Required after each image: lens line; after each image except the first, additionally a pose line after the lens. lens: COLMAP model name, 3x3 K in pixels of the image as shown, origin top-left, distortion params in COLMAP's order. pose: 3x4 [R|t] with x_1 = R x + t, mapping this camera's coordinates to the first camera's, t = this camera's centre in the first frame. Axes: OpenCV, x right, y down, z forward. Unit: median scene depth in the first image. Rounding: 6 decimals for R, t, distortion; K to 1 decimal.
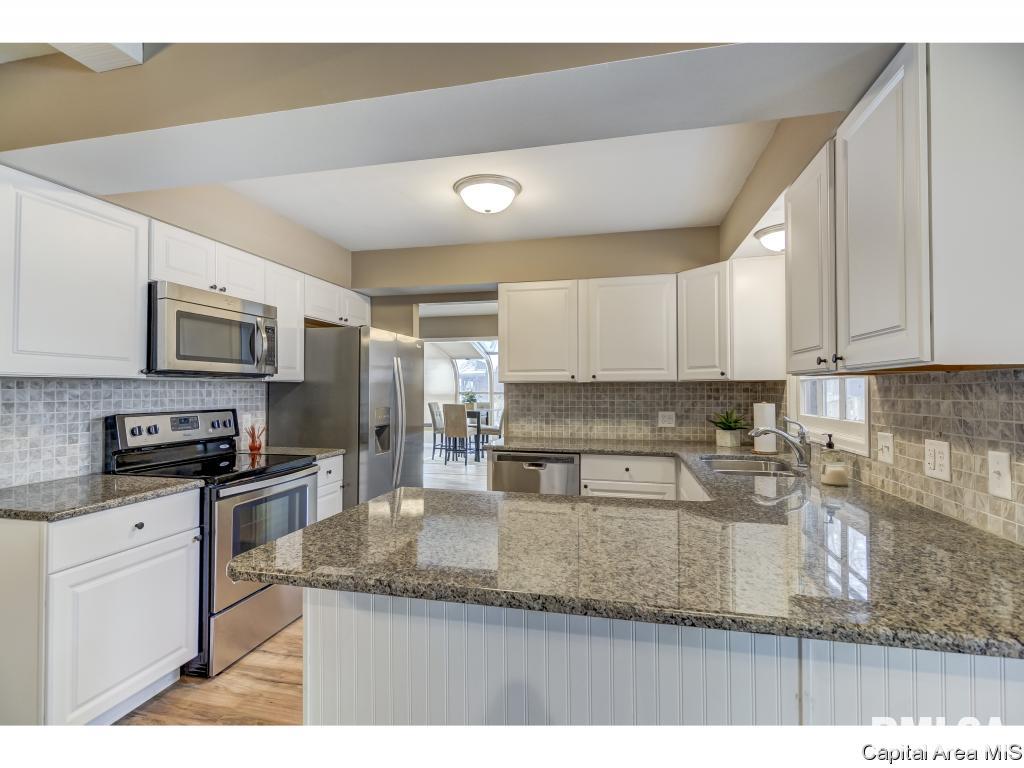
lens RADIAL K [[486.4, 0, 506.6], [0, 486.4, 385.4], [0, 0, 1]] dist [0.002361, -0.000256]
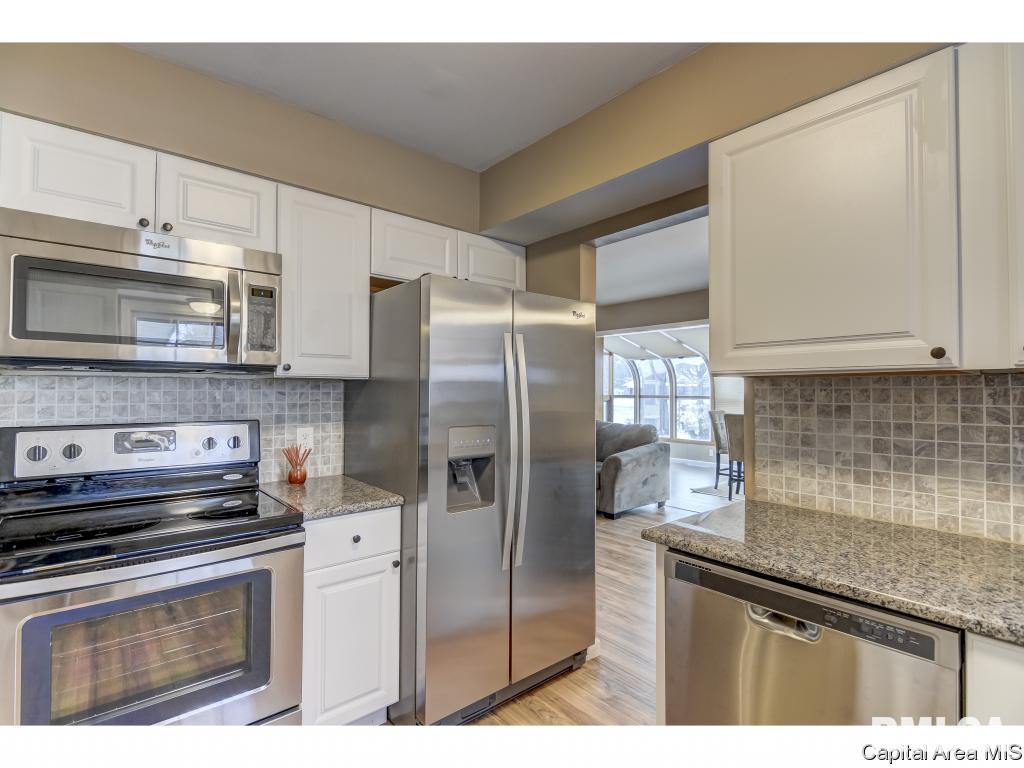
lens RADIAL K [[504.2, 0, 513.7], [0, 504.2, 376.0], [0, 0, 1]] dist [0.031642, 0.000520]
pose [[0.806548, -0.019017, -0.590862, 0.116722], [0.001362, 0.999540, -0.030311, 0.008629], [0.591166, 0.023643, 0.806203, 0.587329]]
